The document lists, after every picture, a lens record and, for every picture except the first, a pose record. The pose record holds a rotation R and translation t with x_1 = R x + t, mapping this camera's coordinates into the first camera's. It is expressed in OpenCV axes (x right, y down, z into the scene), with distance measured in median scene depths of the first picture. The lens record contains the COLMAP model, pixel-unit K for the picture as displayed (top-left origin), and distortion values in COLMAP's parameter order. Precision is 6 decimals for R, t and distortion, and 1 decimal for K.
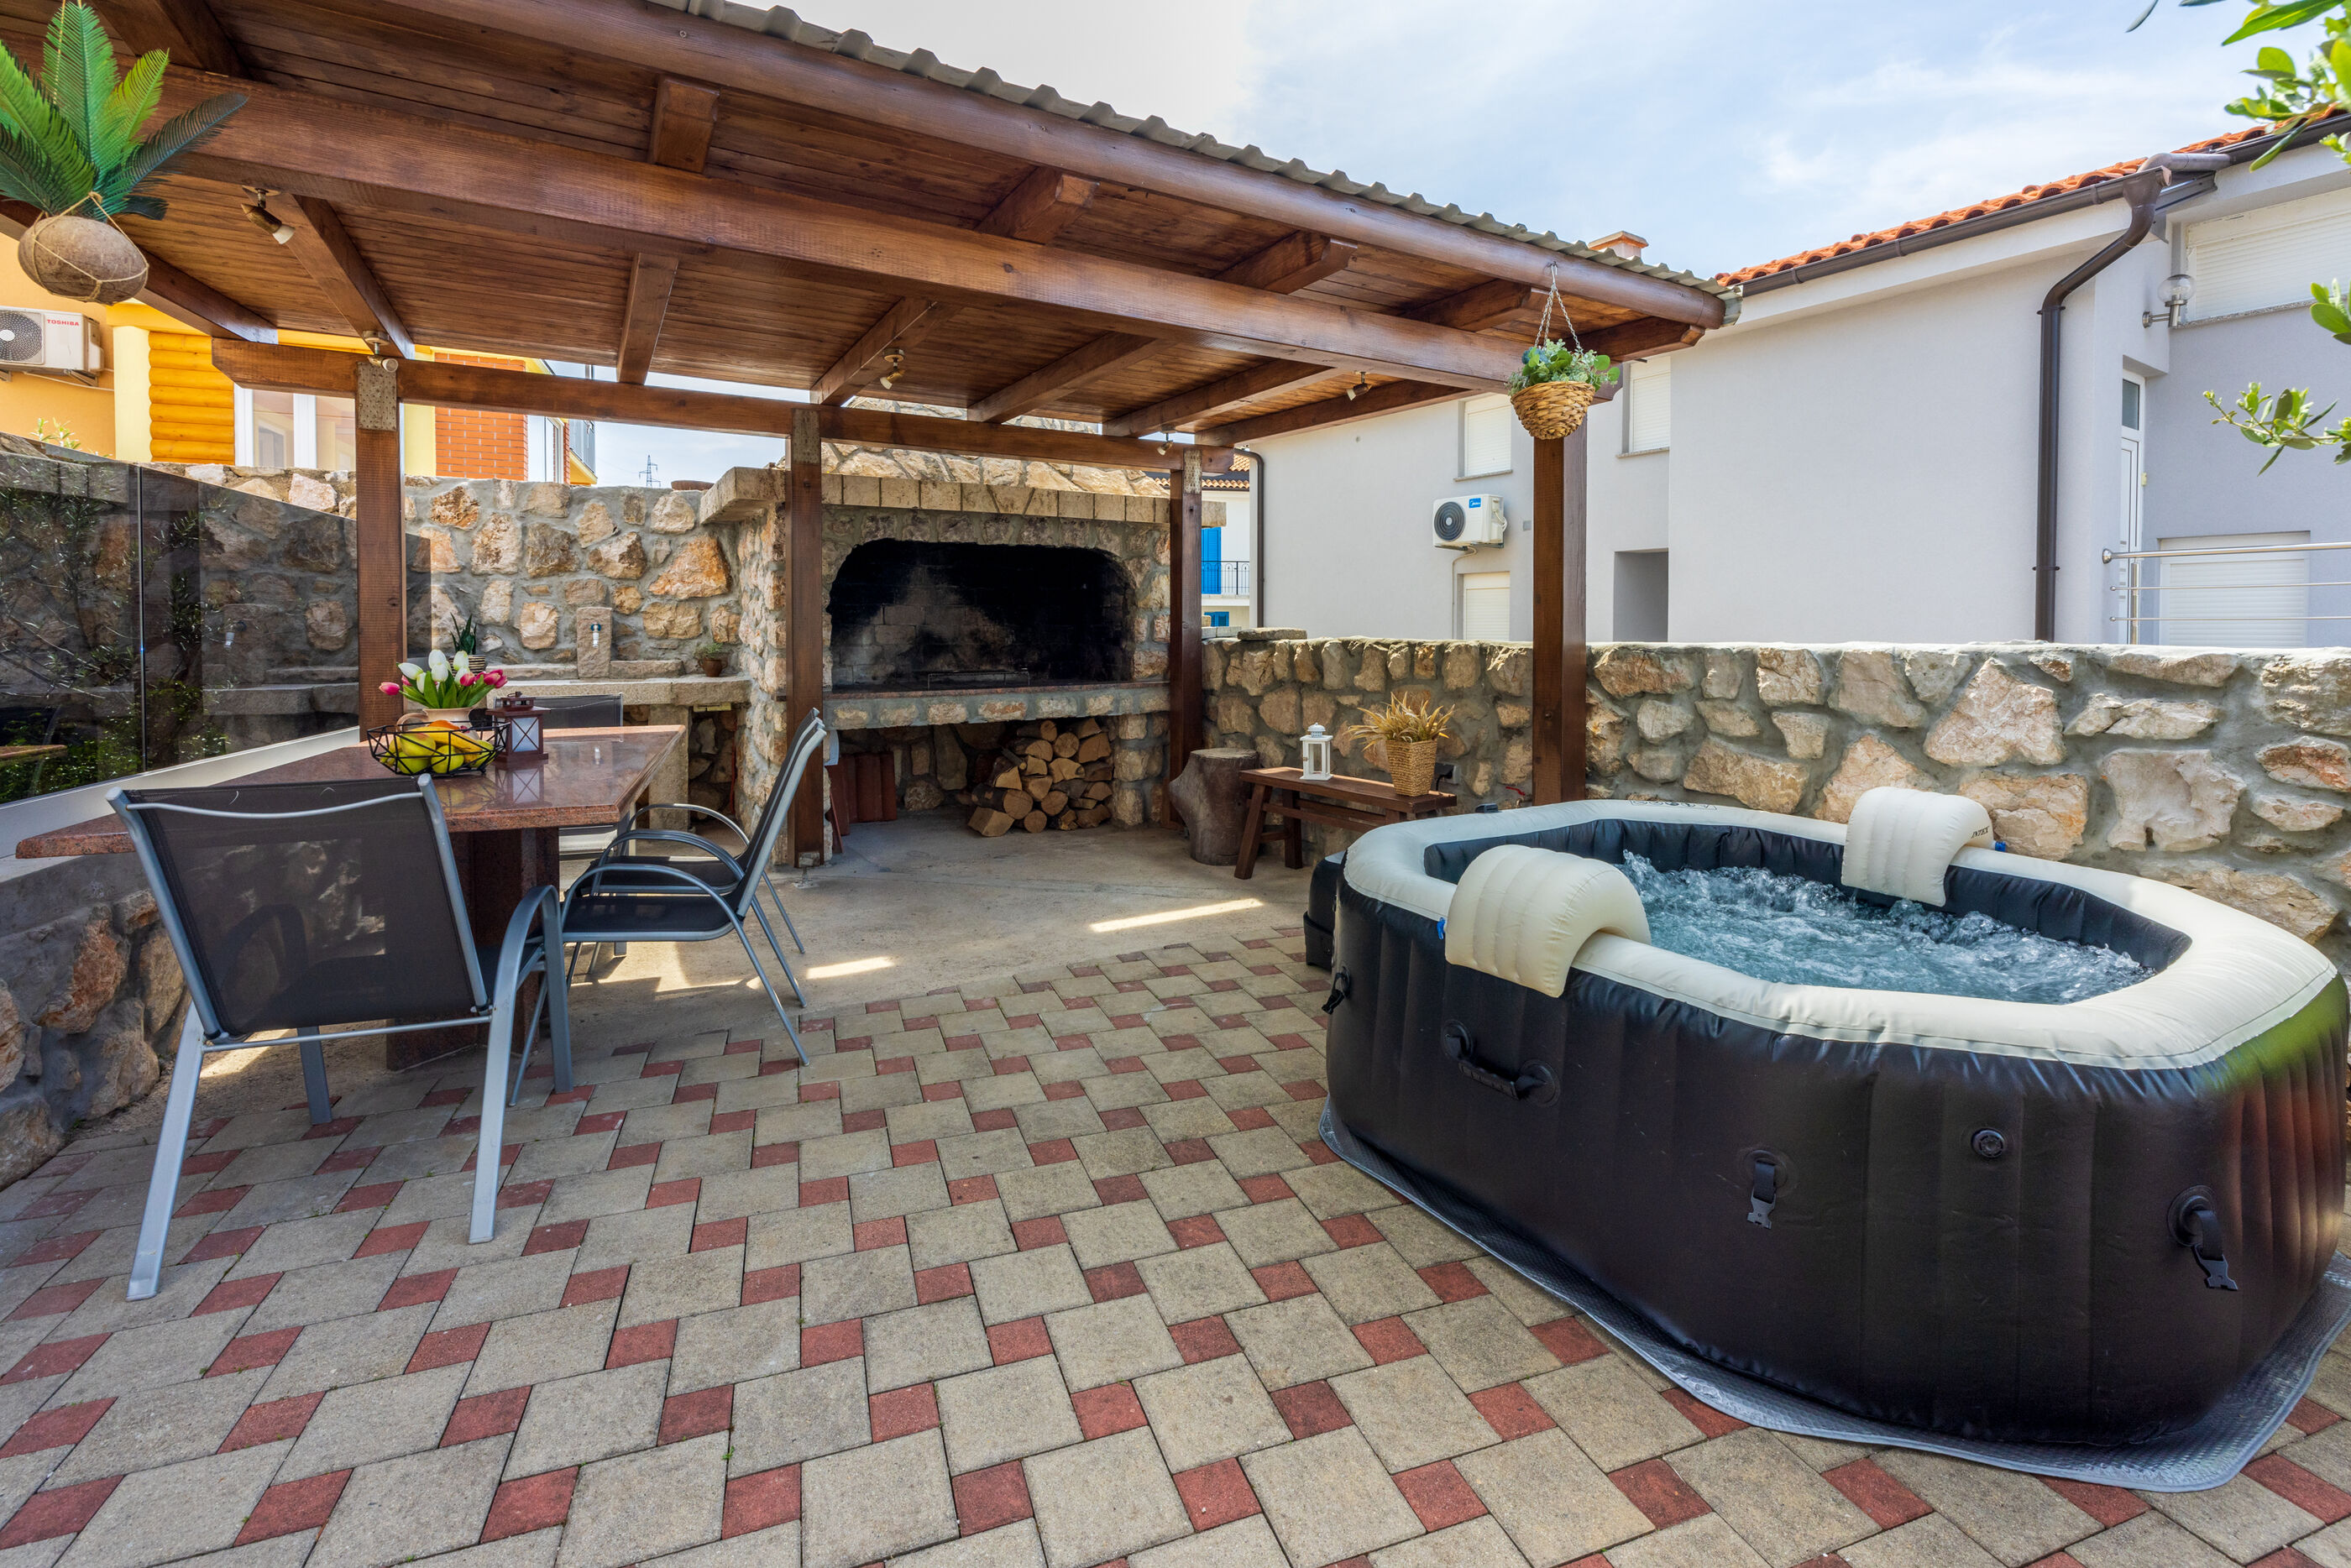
lens RADIAL K [[988.2, 0, 1192.1], [0, 988.2, 607.2], [0, 0, 1]] dist [0.000028, 0.000653]
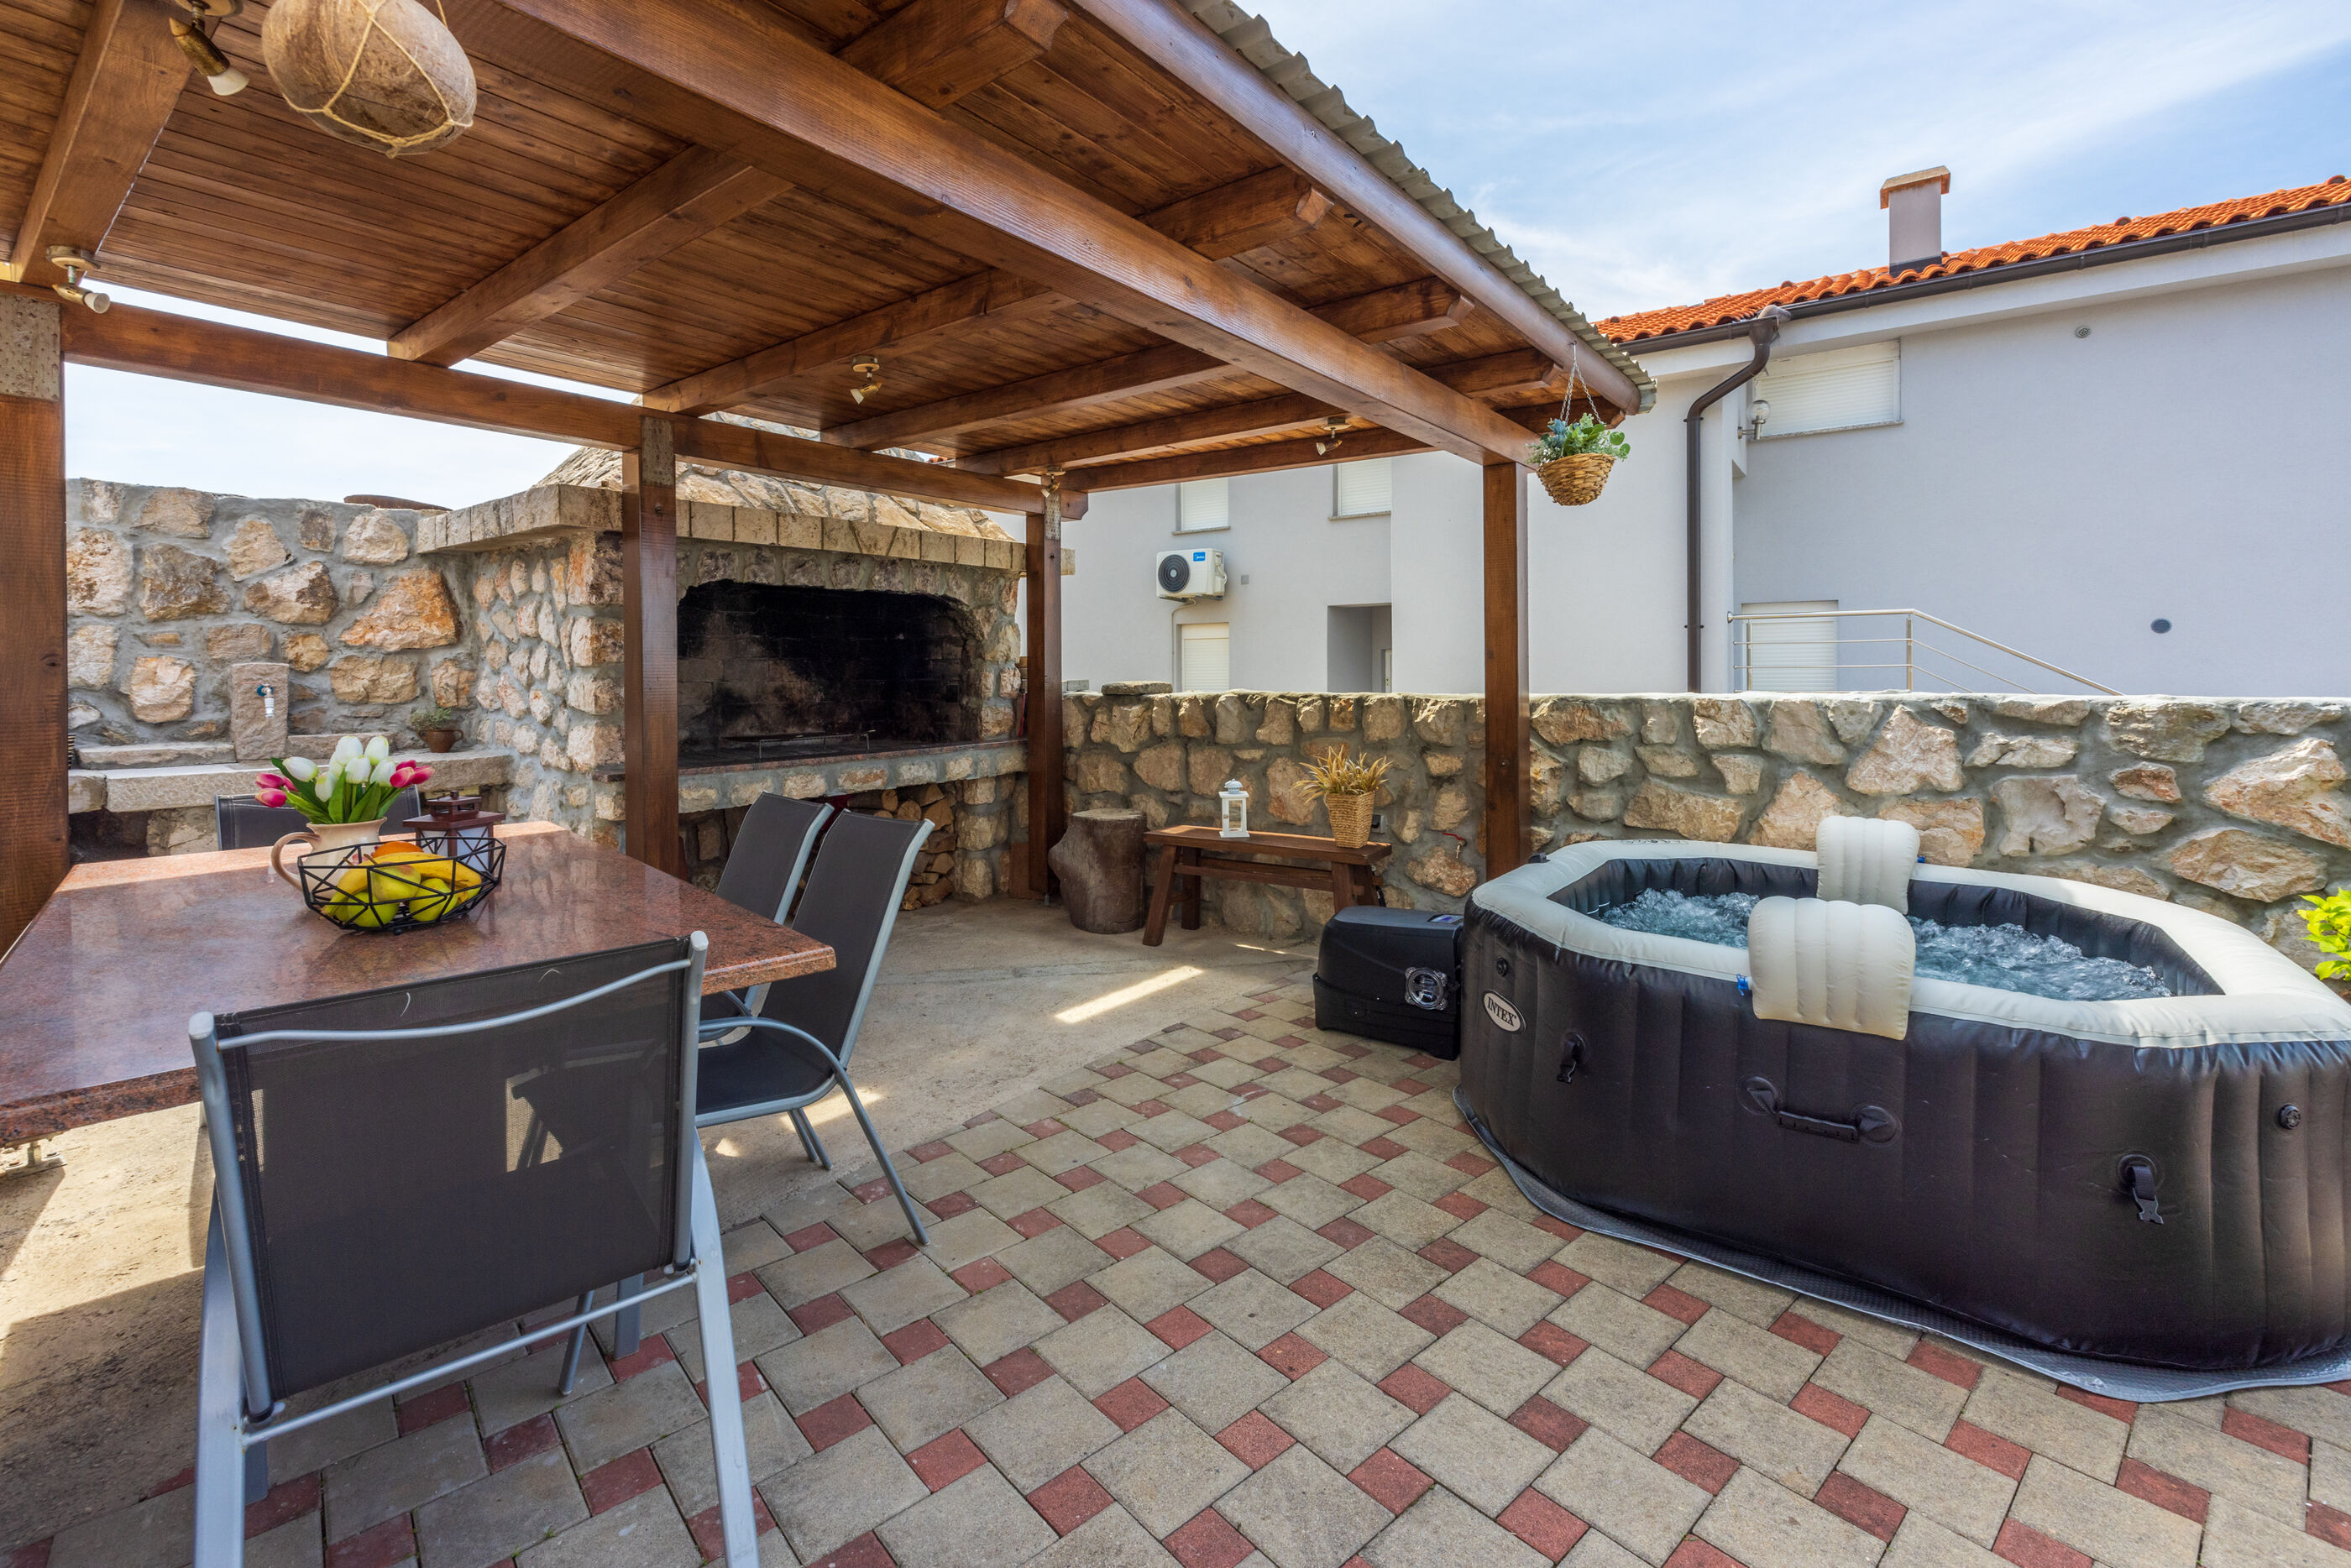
lens RADIAL K [[988.2, 0, 1142.6], [0, 988.2, 637.0], [0, 0, 1]] dist [0.000028, 0.000653]
pose [[0.938342, 0.005226, 0.345669, -0.350451], [0.000561, 0.999861, -0.016638, -0.009091], [-0.345708, 0.015806, 0.938209, 0.127847]]
